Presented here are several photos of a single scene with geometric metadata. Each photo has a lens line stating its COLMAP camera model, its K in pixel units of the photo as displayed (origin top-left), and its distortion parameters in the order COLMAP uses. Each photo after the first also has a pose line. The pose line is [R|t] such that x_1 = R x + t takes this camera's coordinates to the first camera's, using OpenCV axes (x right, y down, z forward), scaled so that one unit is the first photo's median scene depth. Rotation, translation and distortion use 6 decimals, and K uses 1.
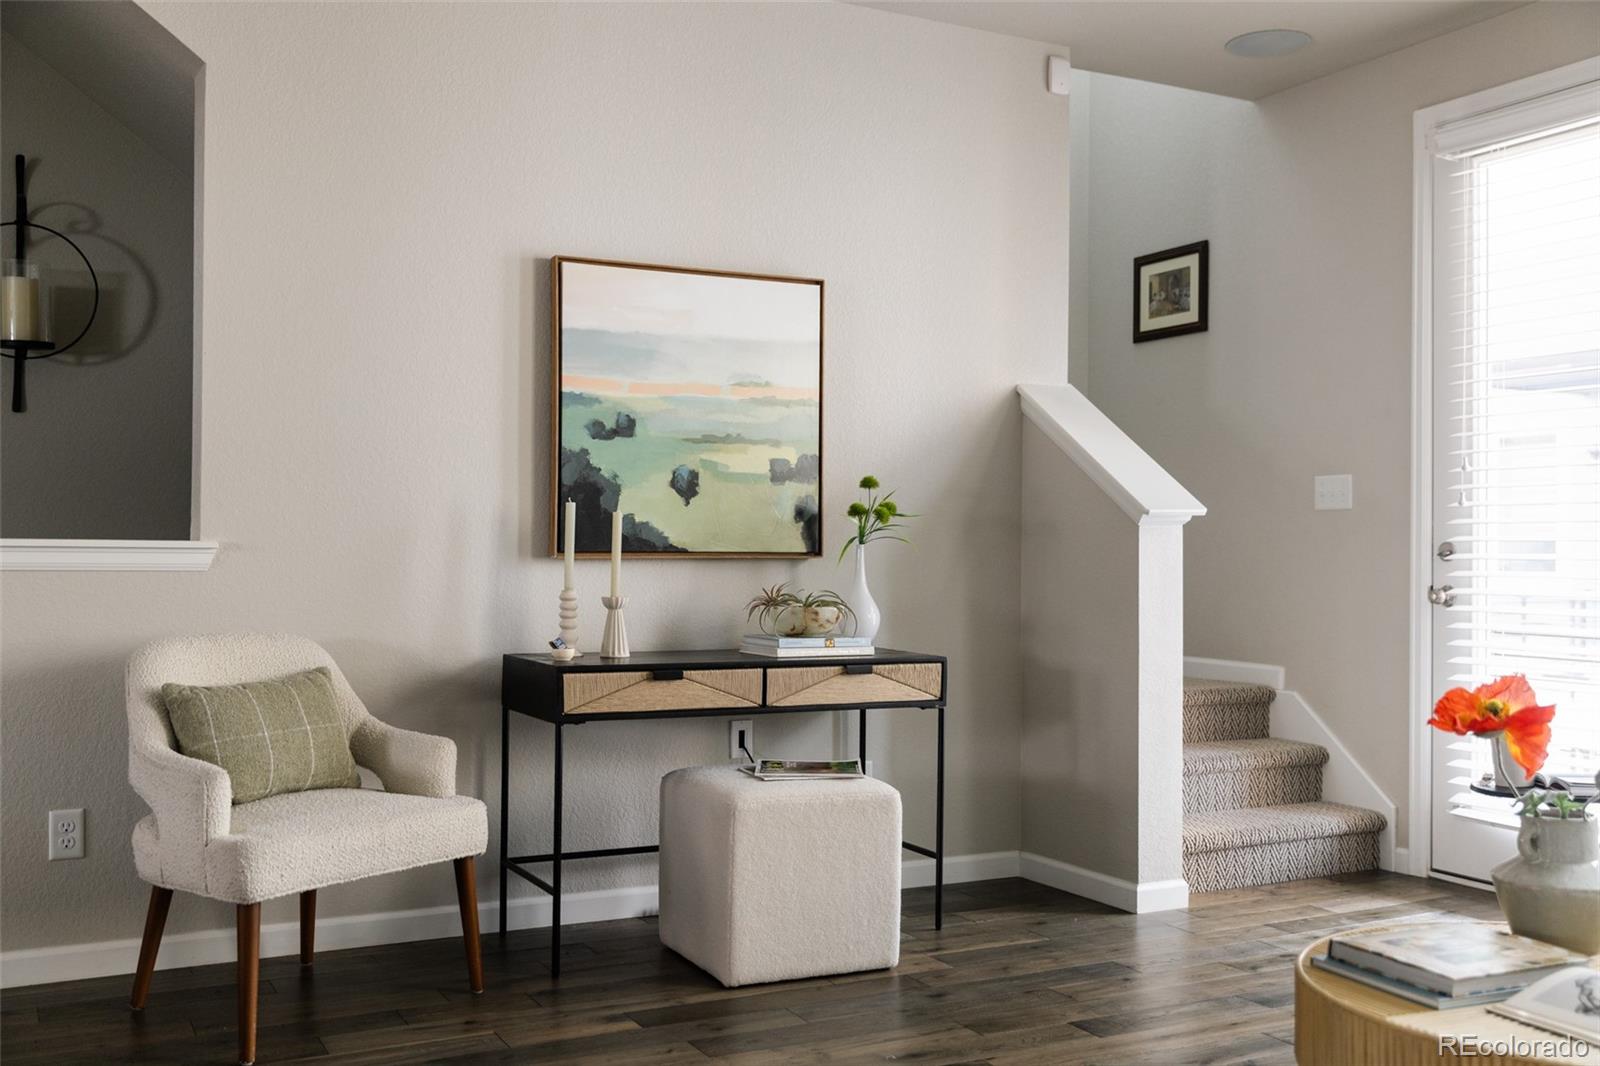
lens RADIAL K [[1627.0, 0, 800.0], [0, 1627.0, 533.0], [0, 0, 1]] dist [-0.004834, 0.001663]
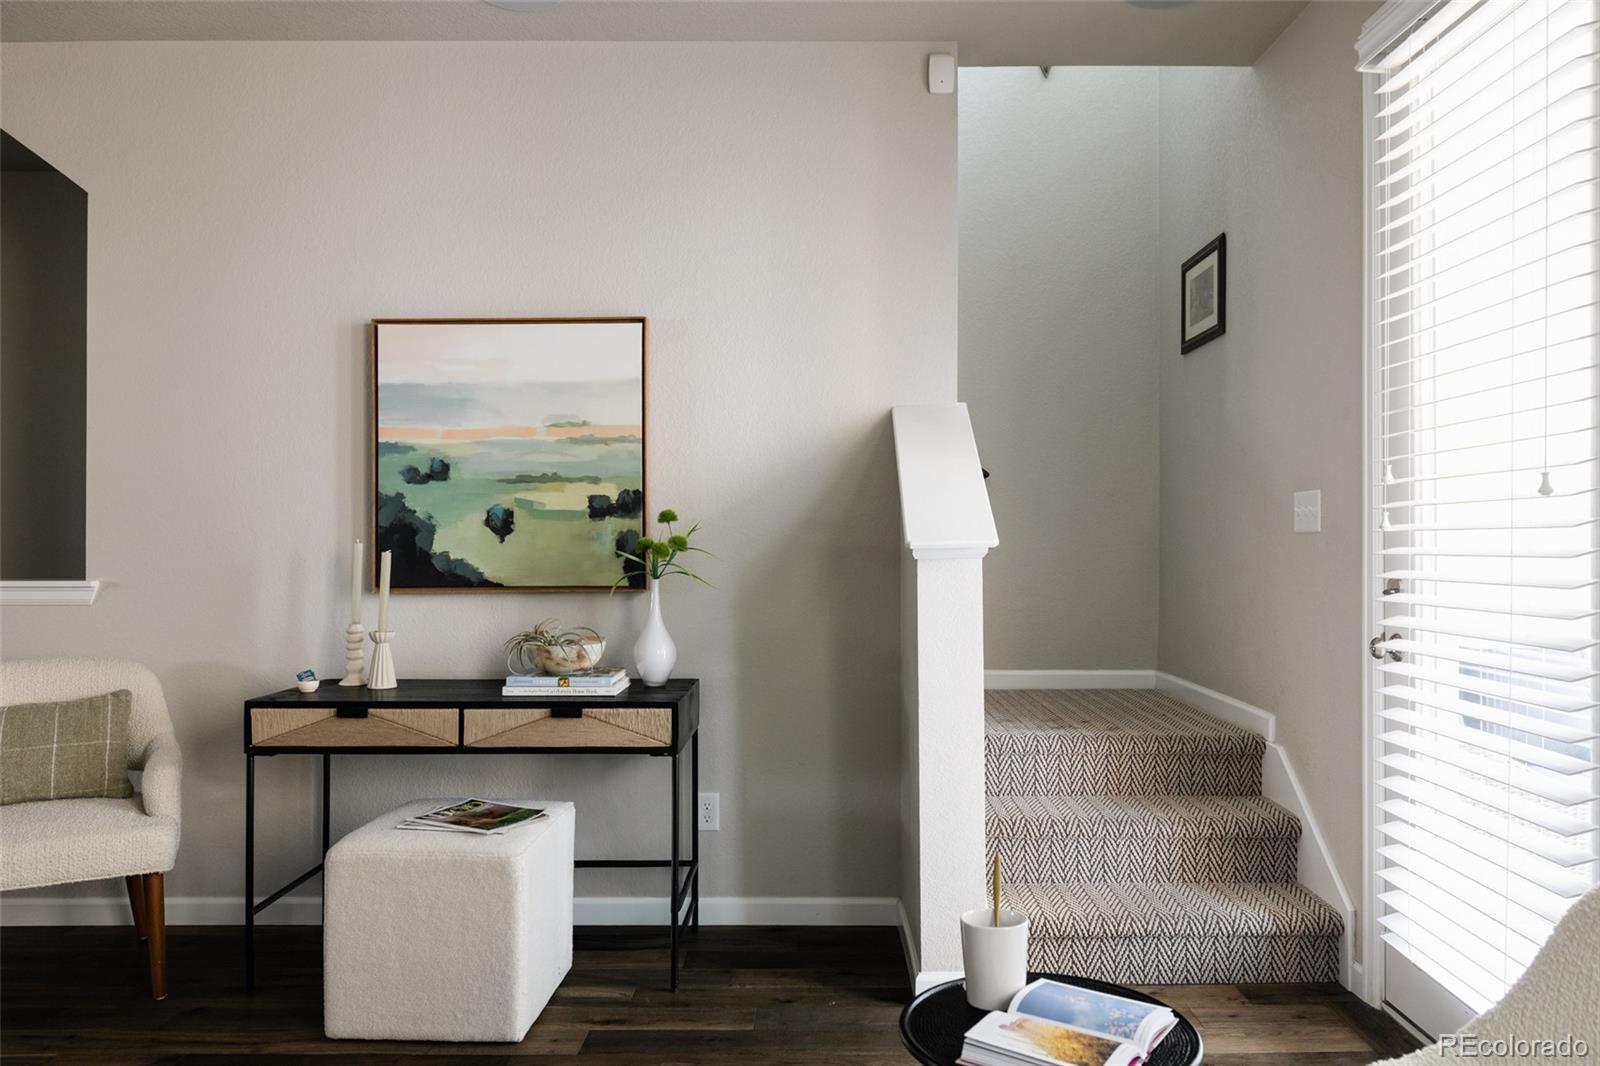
lens RADIAL K [[1117.3, 0, 800.0], [0, 1117.3, 533.0], [0, 0, 1]] dist [0.001900, 0.002890]
pose [[0.878623, -0.013147, -0.477335, 0.451717], [0.012773, 0.999910, -0.004030, -0.017897], [0.477345, -0.002556, 0.878712, 0.455590]]
